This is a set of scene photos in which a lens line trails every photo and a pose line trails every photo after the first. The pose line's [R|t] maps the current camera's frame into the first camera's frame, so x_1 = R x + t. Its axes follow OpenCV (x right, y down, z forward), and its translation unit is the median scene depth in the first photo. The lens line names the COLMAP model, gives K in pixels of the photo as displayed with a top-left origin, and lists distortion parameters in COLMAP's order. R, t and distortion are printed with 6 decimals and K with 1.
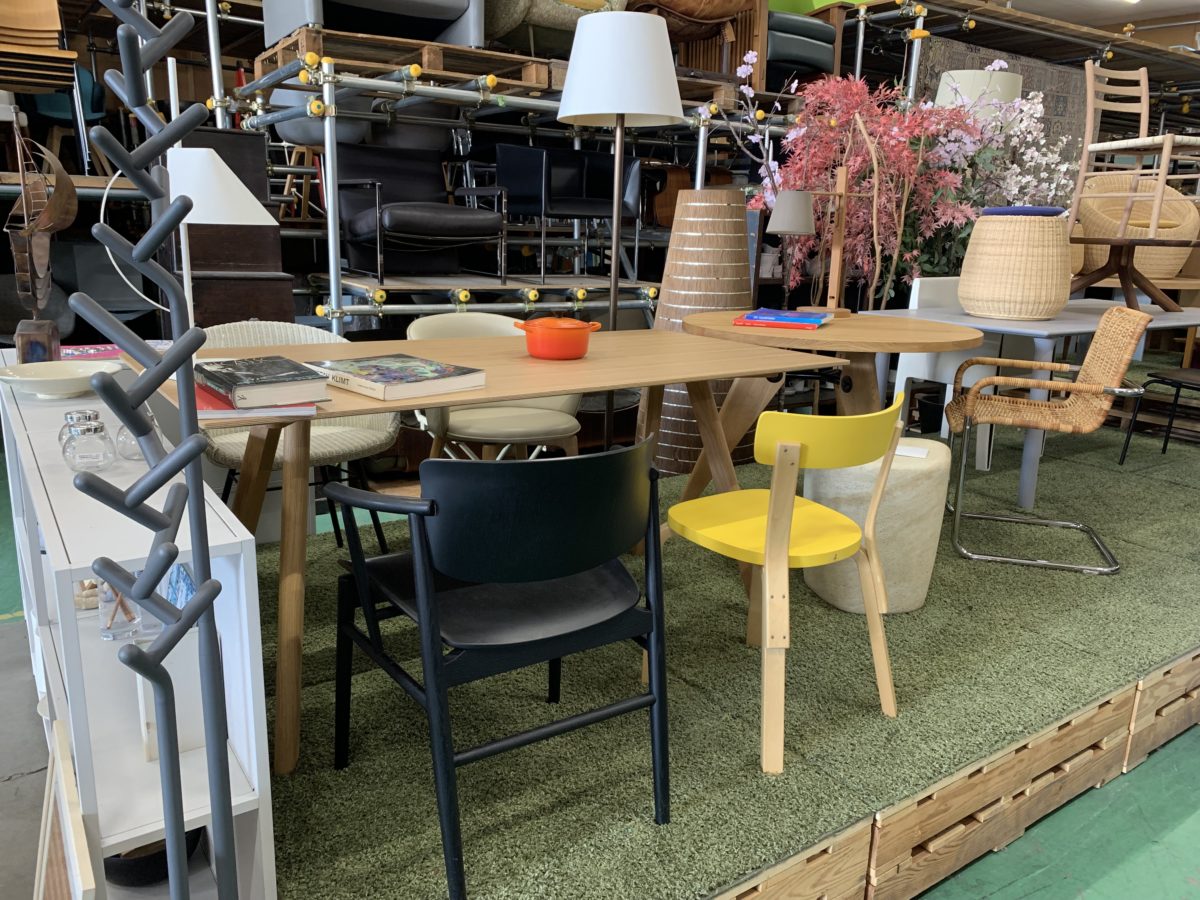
lens RADIAL K [[921.2, 0, 578.6], [0, 921.2, 448.7], [0, 0, 1]] dist [0.017511, -0.015827]
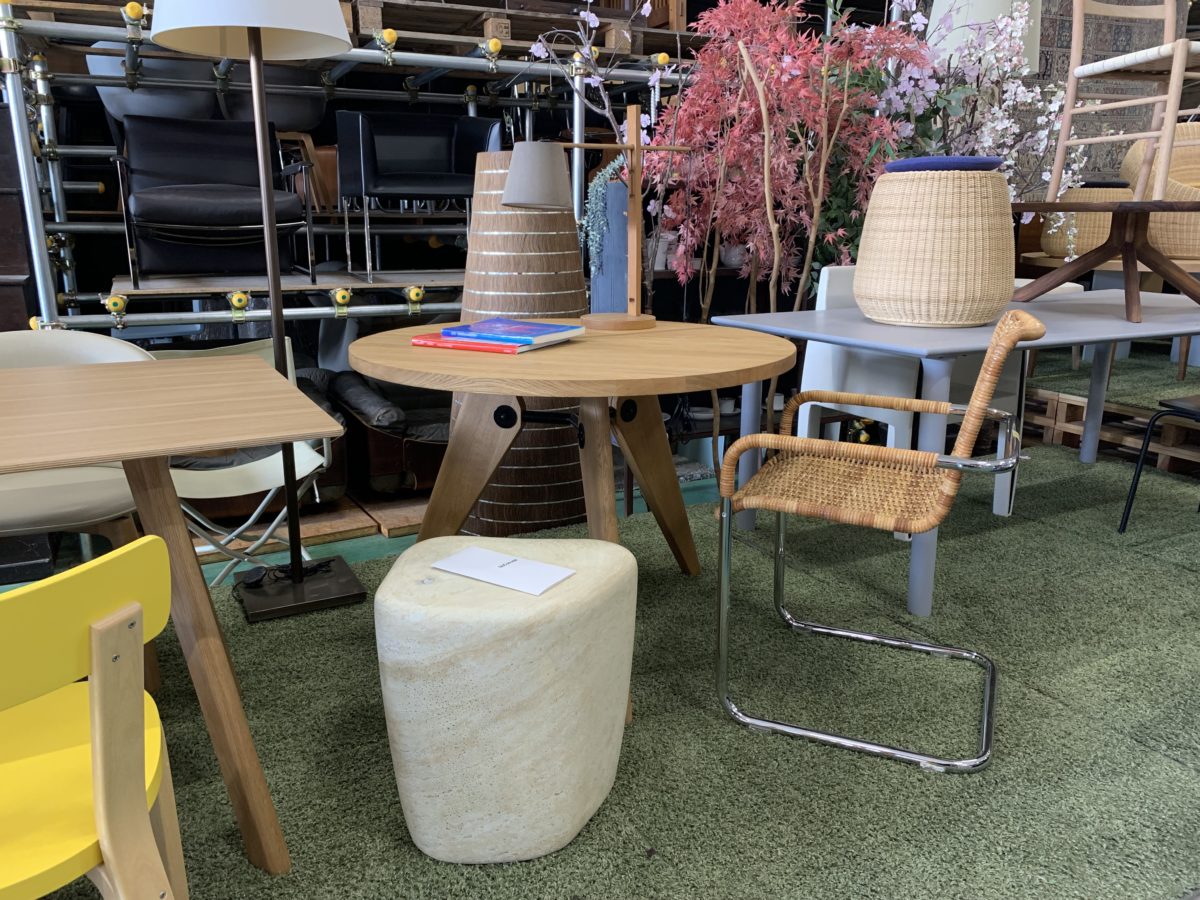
lens RADIAL K [[921.2, 0, 581.5], [0, 921.2, 443.5], [0, 0, 1]] dist [0.017511, -0.015827]
pose [[0.991074, 0.004878, -0.133221, 0.287653], [-0.004451, 0.999984, 0.003505, -0.050666], [0.133236, -0.002881, 0.991080, 0.273575]]
